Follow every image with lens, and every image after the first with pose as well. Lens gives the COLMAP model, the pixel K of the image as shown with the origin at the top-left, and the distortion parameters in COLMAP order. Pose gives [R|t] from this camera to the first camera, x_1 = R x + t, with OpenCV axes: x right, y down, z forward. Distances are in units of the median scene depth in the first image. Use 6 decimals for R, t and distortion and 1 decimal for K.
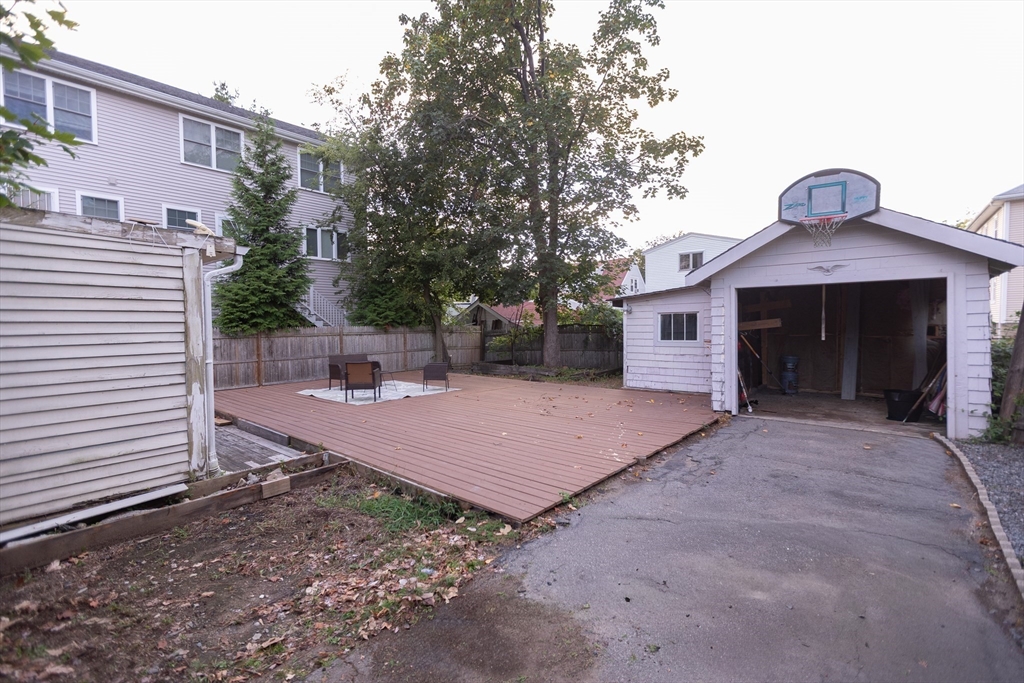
lens RADIAL K [[453.9, 0, 503.9], [0, 453.9, 336.6], [0, 0, 1]] dist [-0.001888, -0.000069]
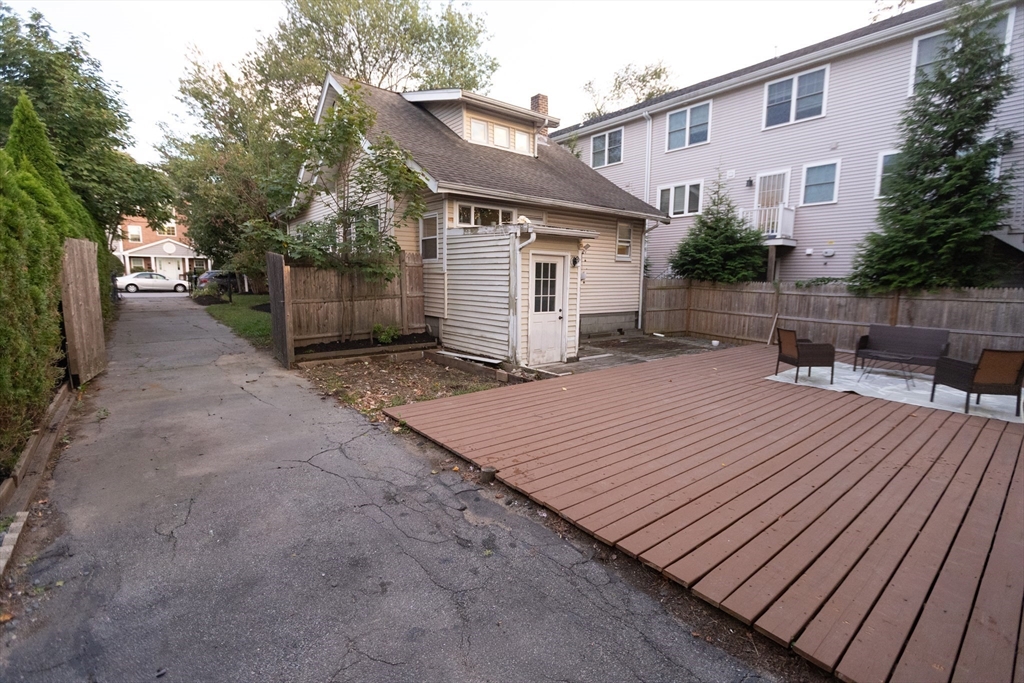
lens RADIAL K [[453.9, 0, 506.8], [0, 453.9, 333.3], [0, 0, 1]] dist [-0.001888, -0.000069]
pose [[-0.168497, 0.127380, -0.977437, 1.067199], [-0.042678, 0.989742, 0.136341, -0.046588], [0.984778, 0.064688, -0.161332, 1.250507]]
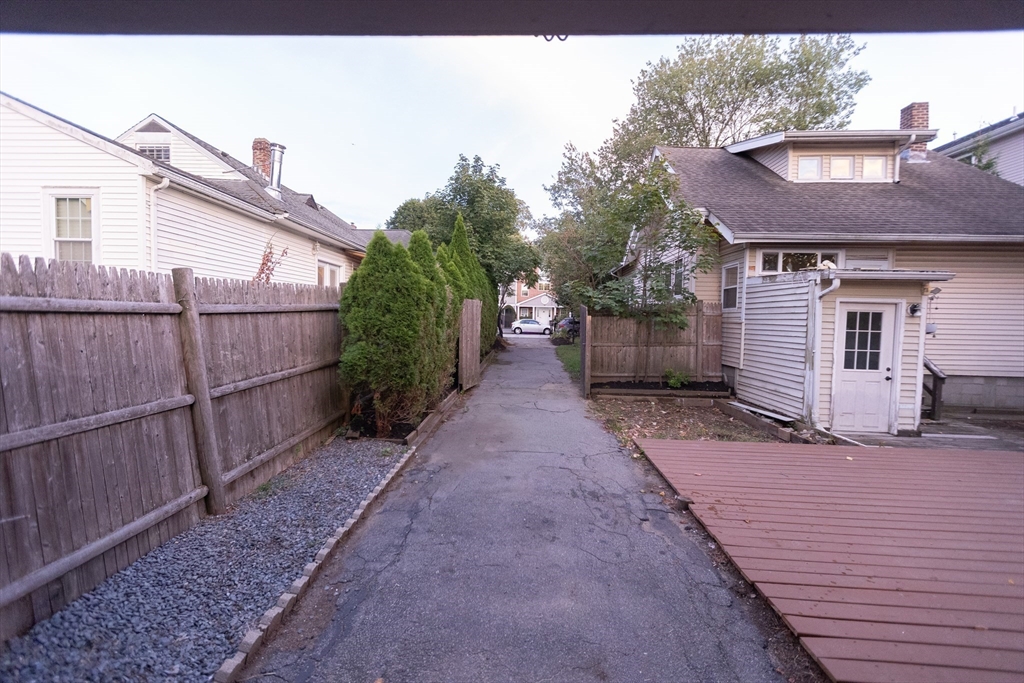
lens RADIAL K [[453.9, 0, 505.8], [0, 453.9, 336.9], [0, 0, 1]] dist [-0.001888, -0.000069]
pose [[-0.783352, 0.016949, -0.621347, 1.143284], [-0.035028, 0.996836, 0.071352, -0.067402], [0.620590, 0.077658, -0.780280, 1.552440]]
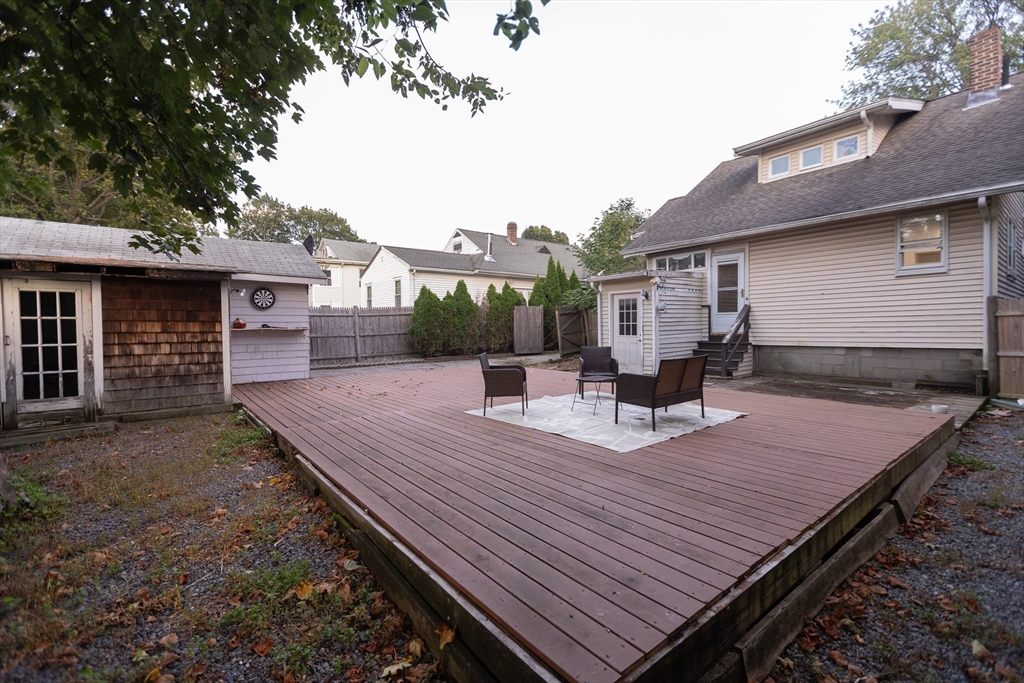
lens RADIAL K [[453.9, 0, 516.5], [0, 453.9, 338.1], [0, 0, 1]] dist [-0.001888, -0.000069]
pose [[-0.982946, 0.017399, 0.183071, -0.663627], [0.028570, 0.997875, 0.058560, -0.035211], [-0.181663, 0.062791, -0.981354, 3.686190]]
